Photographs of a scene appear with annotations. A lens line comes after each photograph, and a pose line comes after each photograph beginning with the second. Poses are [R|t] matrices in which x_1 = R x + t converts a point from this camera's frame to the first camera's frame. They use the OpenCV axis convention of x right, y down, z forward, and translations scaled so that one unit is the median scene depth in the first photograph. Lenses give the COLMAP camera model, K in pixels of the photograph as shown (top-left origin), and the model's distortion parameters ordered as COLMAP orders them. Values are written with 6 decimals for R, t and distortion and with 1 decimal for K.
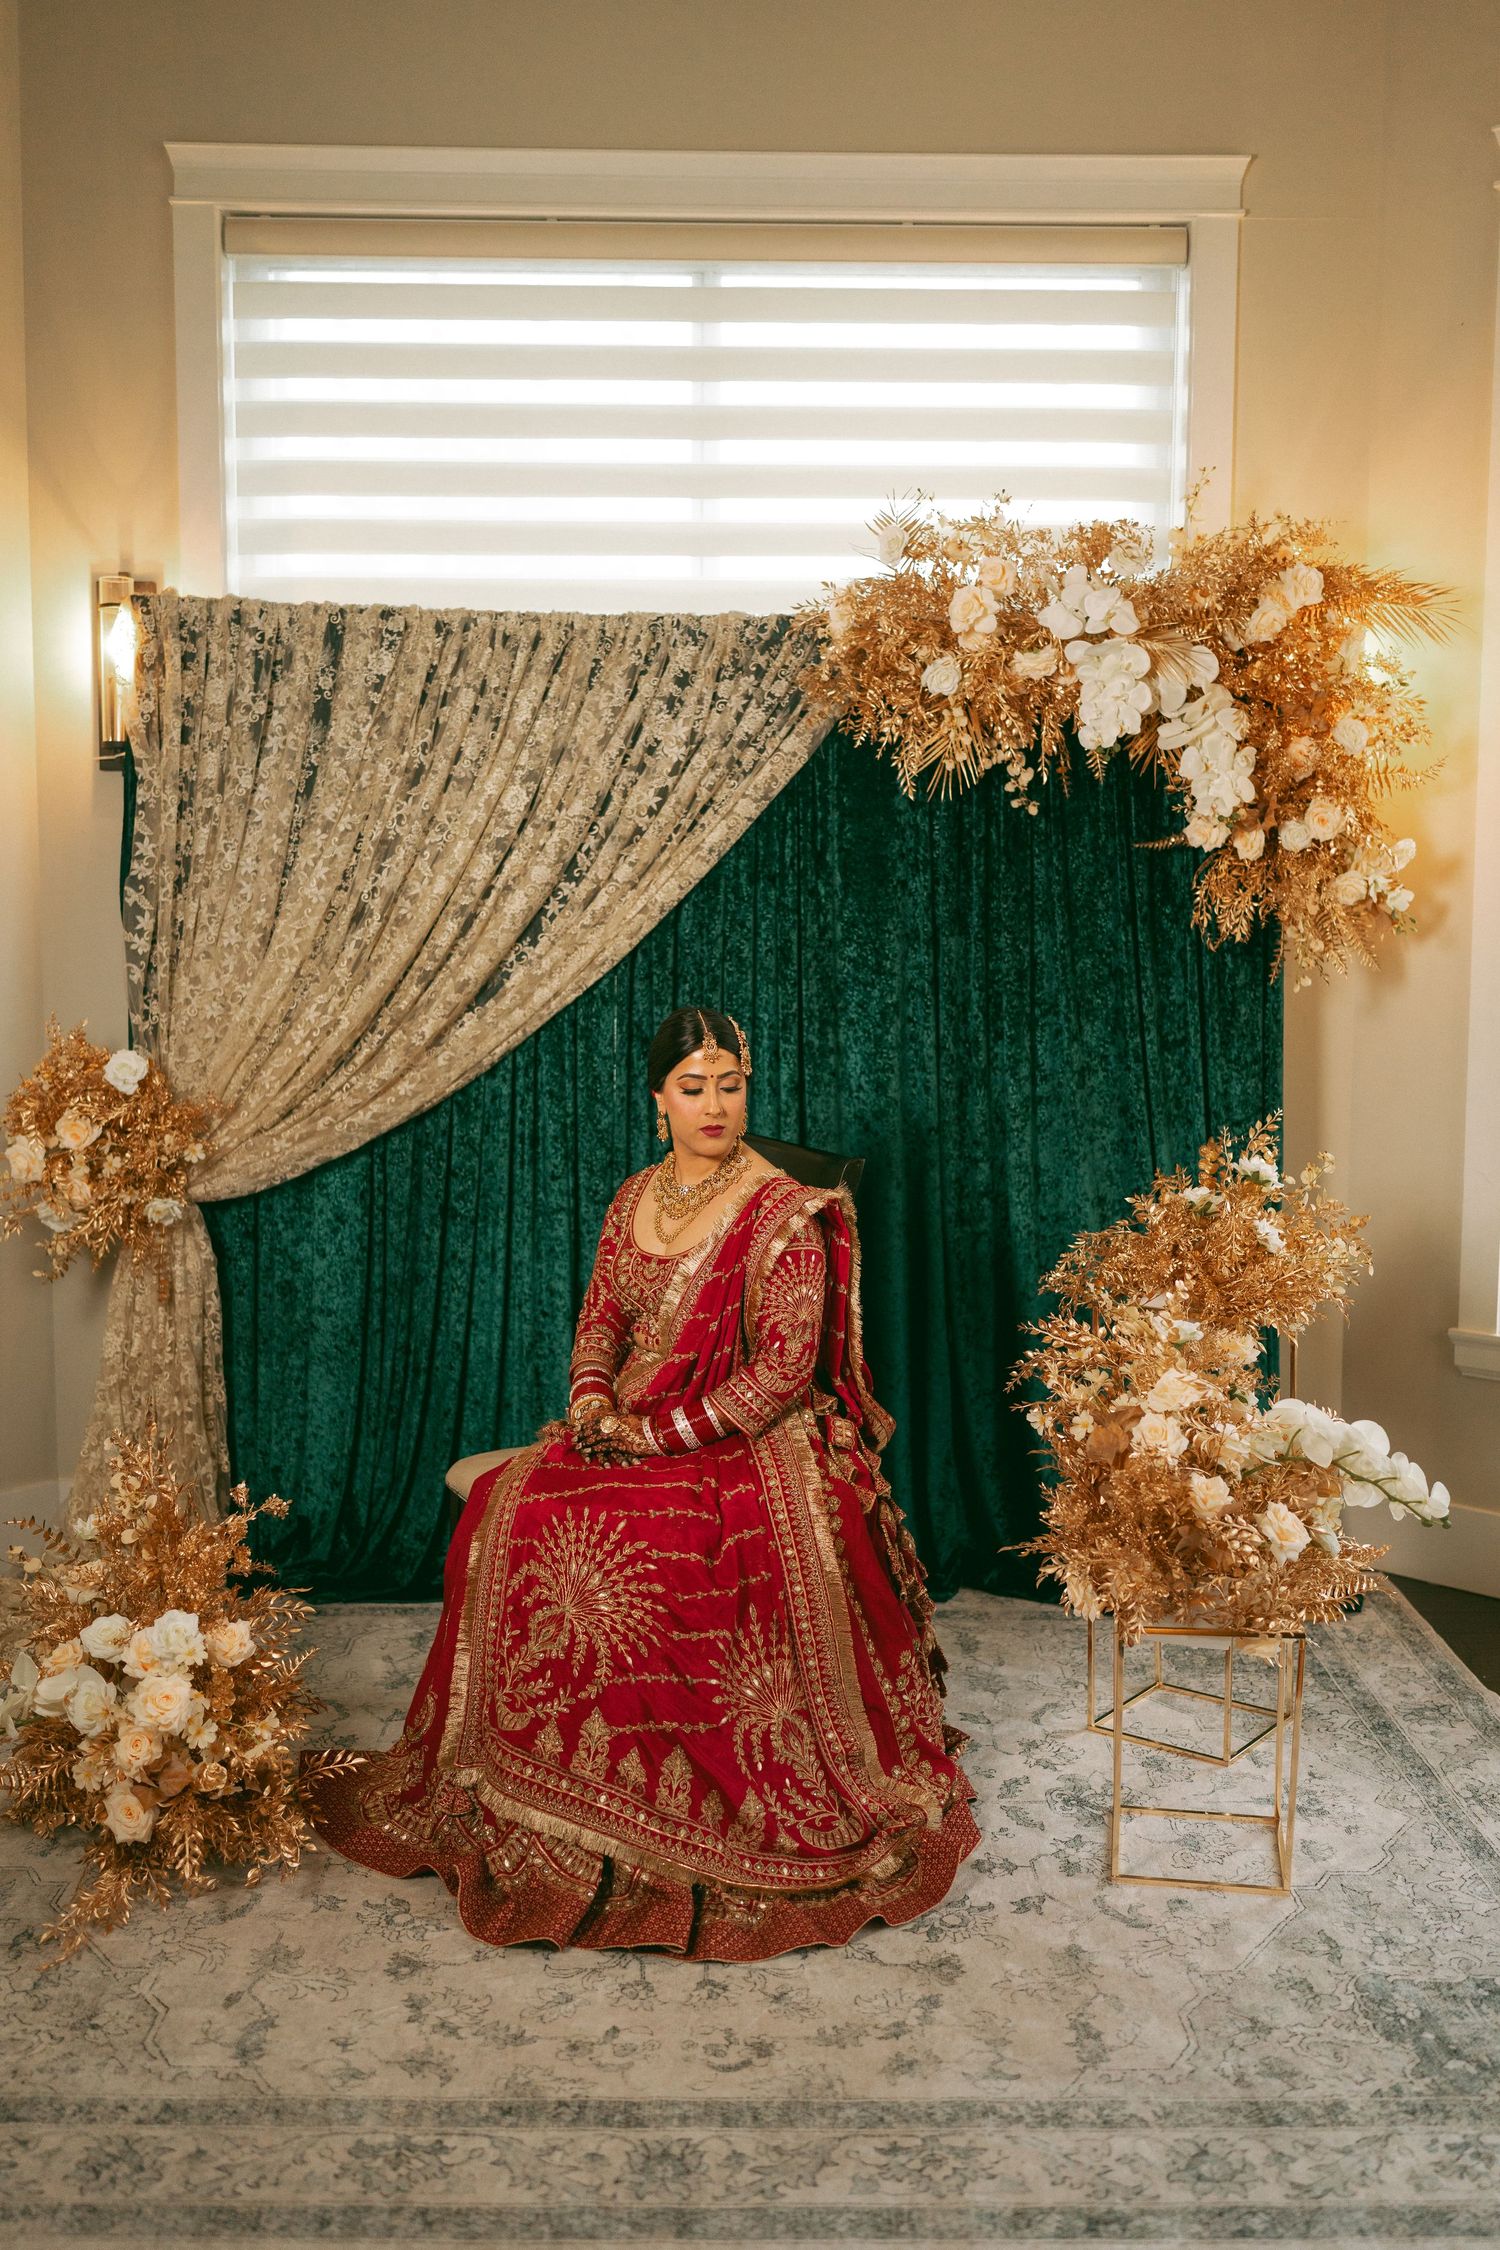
lens RADIAL K [[2212.7, 0, 733.2], [0, 2212.7, 1128.6], [0, 0, 1]] dist [0.005523, 0.000000]
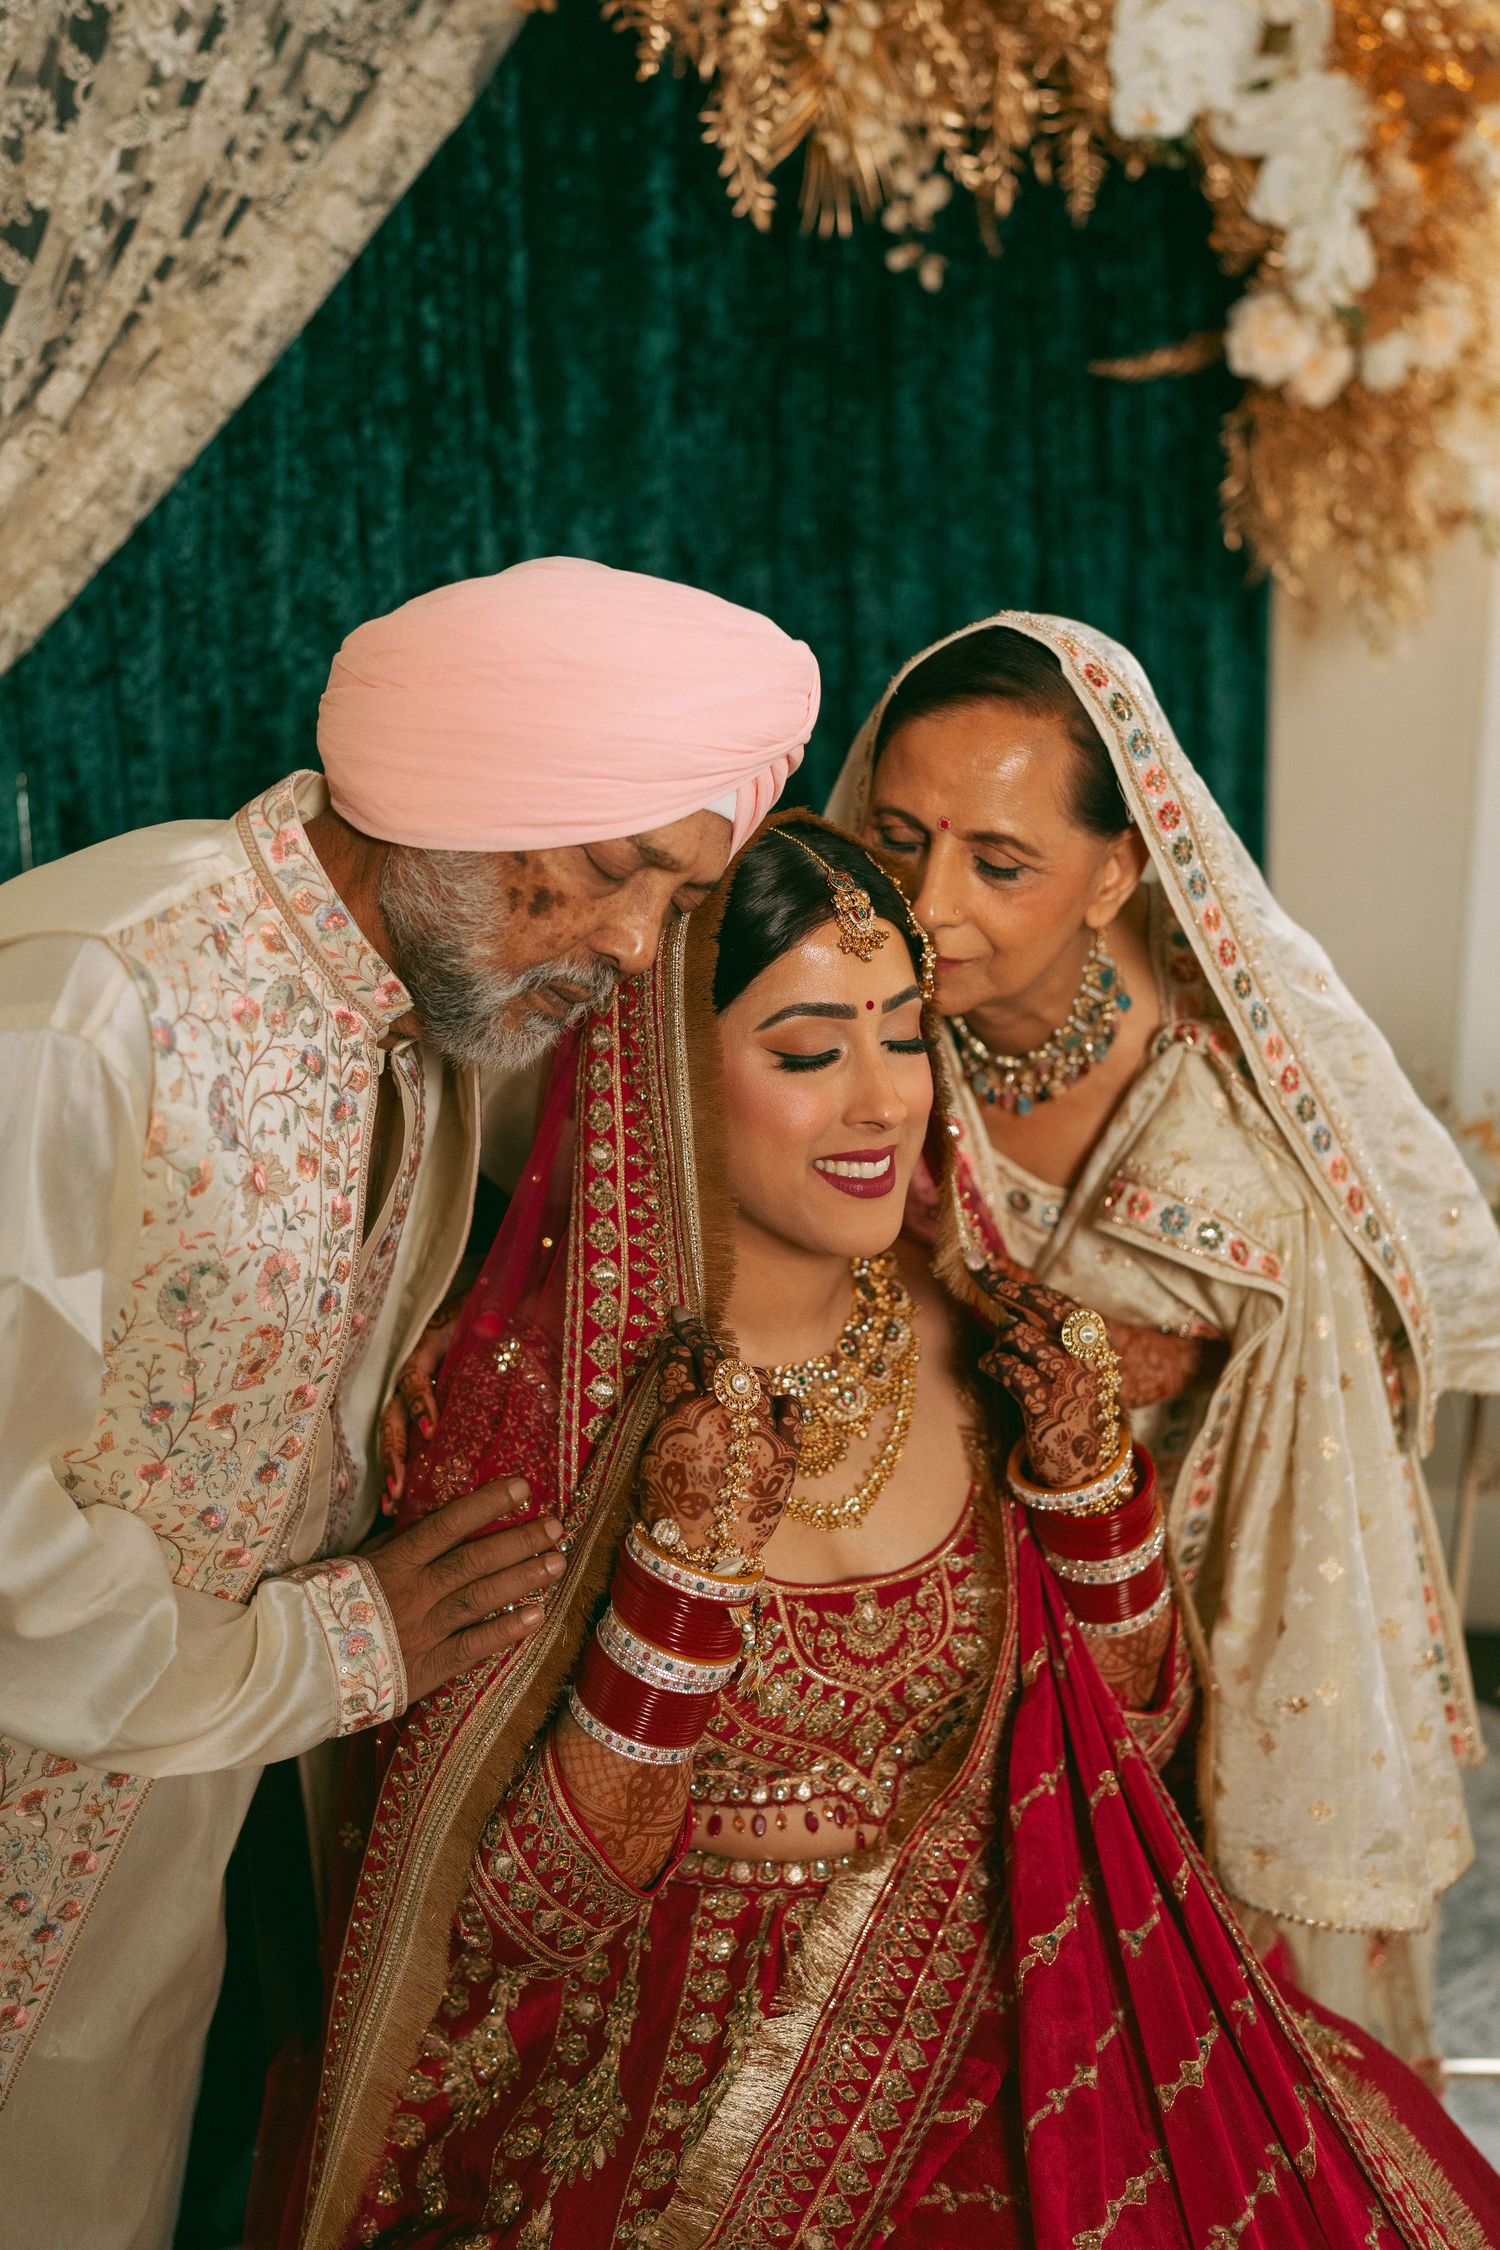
lens RADIAL K [[2386.6, 0, 820.5], [0, 2386.6, 1080.0], [0, 0, 1]] dist [0.052915, 0.000000]
pose [[0.788549, -0.136147, 0.599712, -0.200165], [0.049122, 0.986014, 0.159257, -0.060449], [-0.613007, -0.096123, 0.784209, 0.607464]]
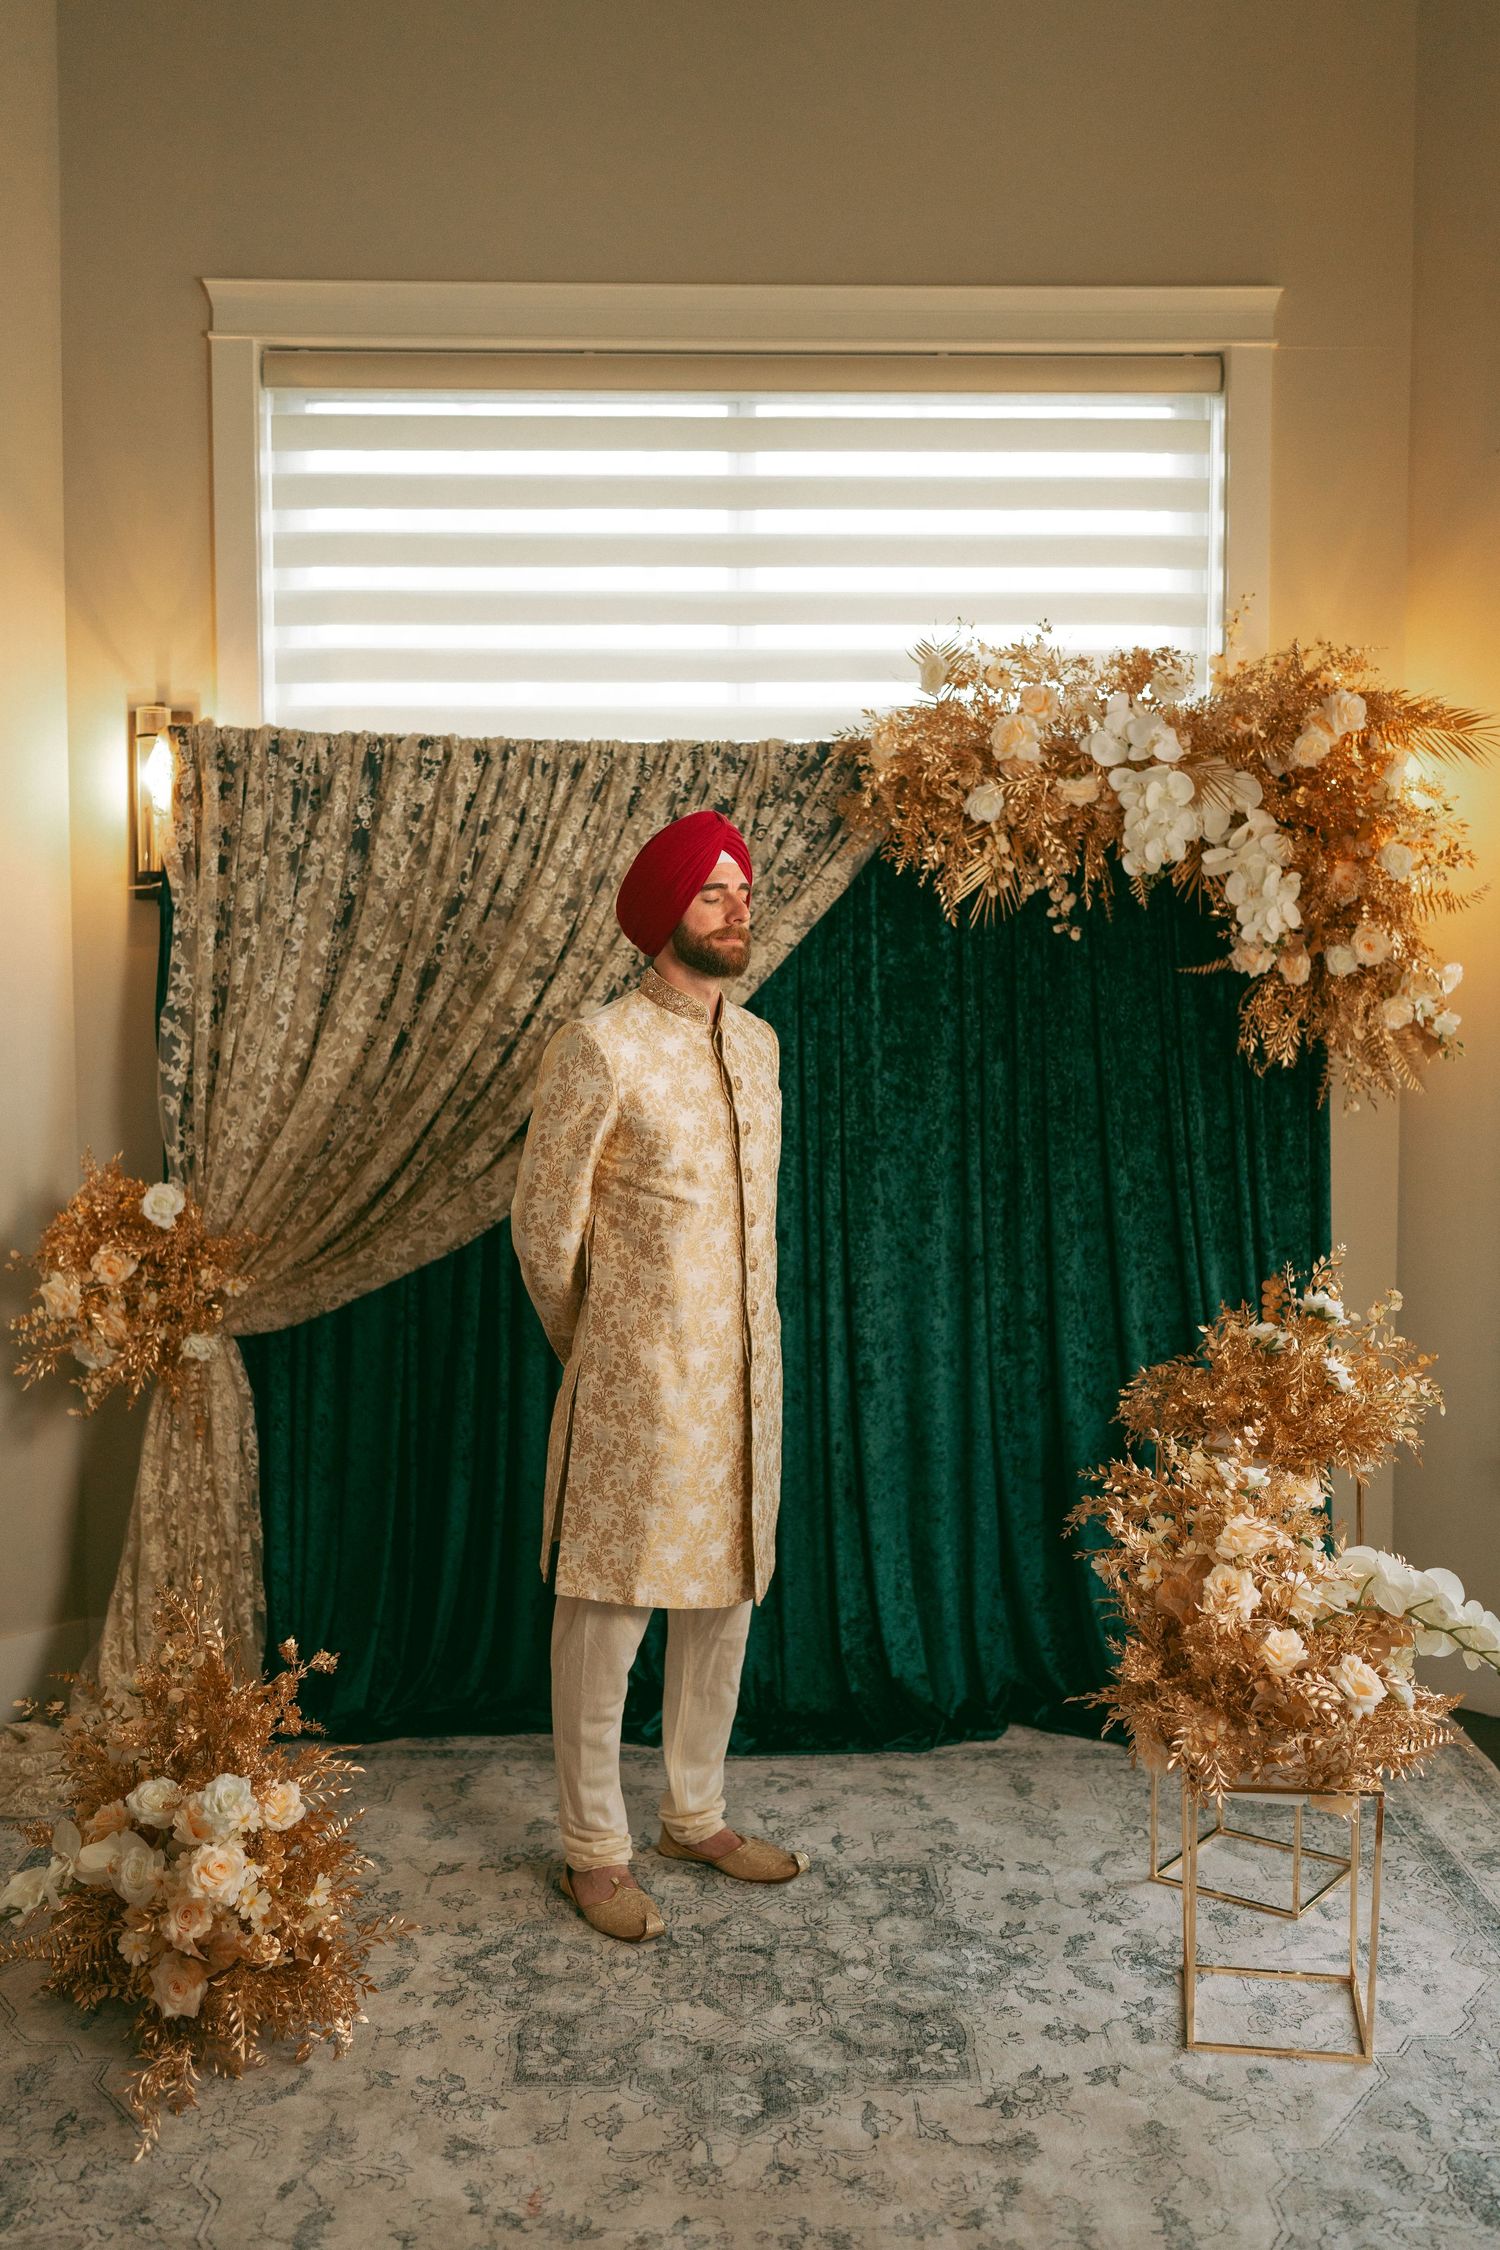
lens RADIAL K [[2212.7, 0, 743.1], [0, 2212.7, 1125.9], [0, 0, 1]] dist [0.005523, 0.000000]
pose [[0.999974, -0.006204, 0.003759, -0.018348], [0.006348, 0.999199, -0.039510, -0.020037], [-0.003511, 0.039533, 0.999212, 0.010315]]
